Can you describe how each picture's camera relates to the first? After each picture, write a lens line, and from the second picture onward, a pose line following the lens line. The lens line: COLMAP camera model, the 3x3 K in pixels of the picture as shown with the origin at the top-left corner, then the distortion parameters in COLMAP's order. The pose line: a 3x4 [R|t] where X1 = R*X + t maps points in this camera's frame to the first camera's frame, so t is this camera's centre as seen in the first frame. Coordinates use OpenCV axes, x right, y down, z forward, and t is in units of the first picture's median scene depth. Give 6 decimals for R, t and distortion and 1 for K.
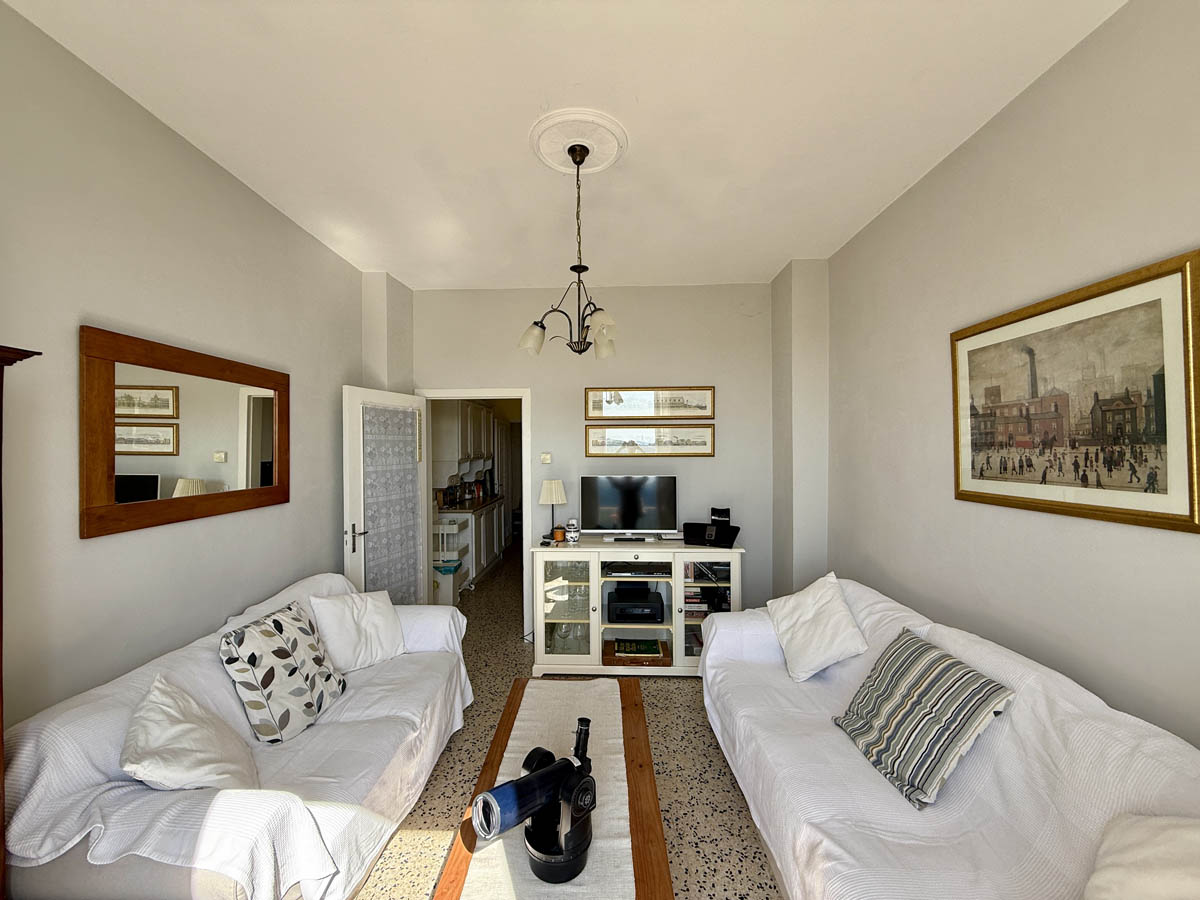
lens RADIAL K [[474.0, 0, 595.2], [0, 474.0, 448.0], [0, 0, 1]] dist [-0.000358, -0.000108]
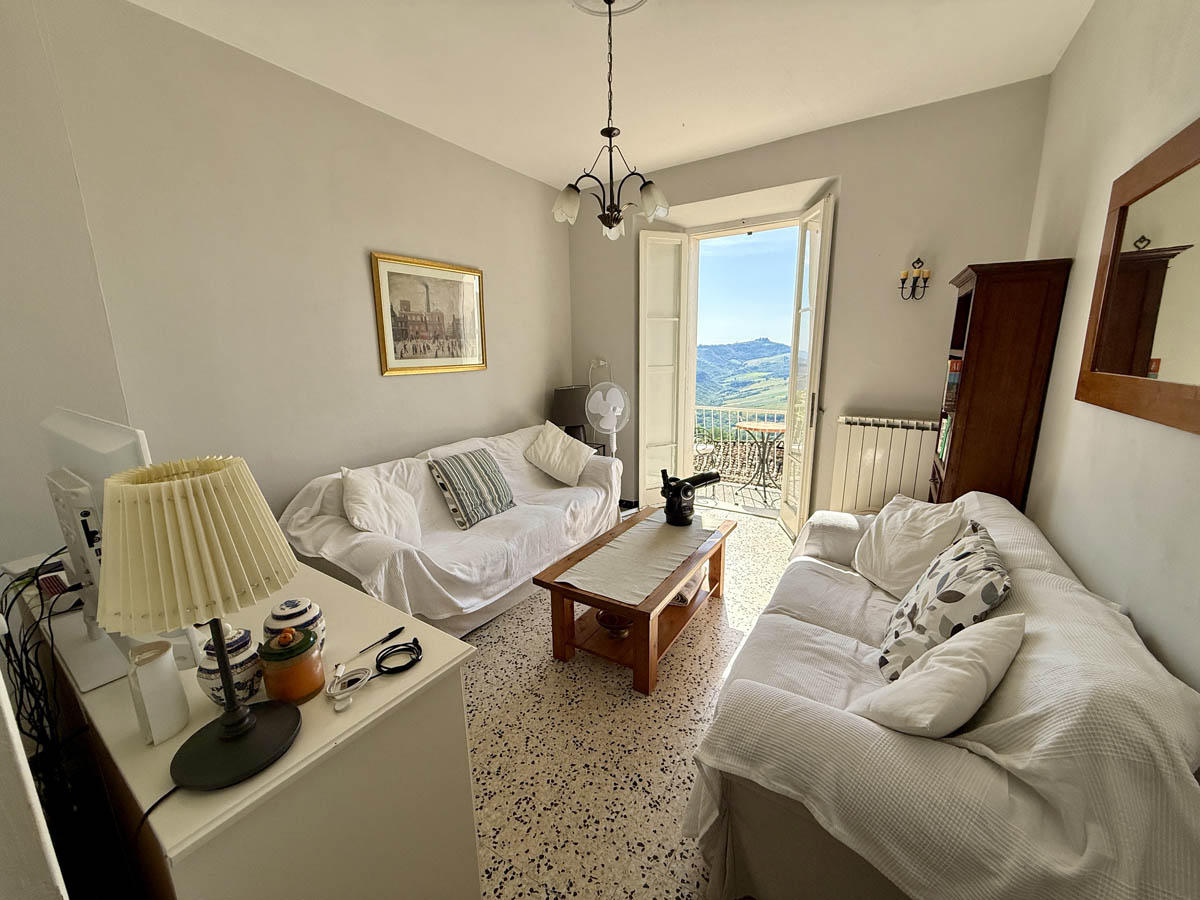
lens RADIAL K [[474.0, 0, 595.2], [0, 474.0, 448.0], [0, 0, 1]] dist [-0.000358, -0.000108]
pose [[-0.844335, -0.090345, 0.528144, -0.643935], [0.017509, 0.980504, 0.195718, 0.062551], [-0.535529, 0.174499, -0.826292, 2.168027]]
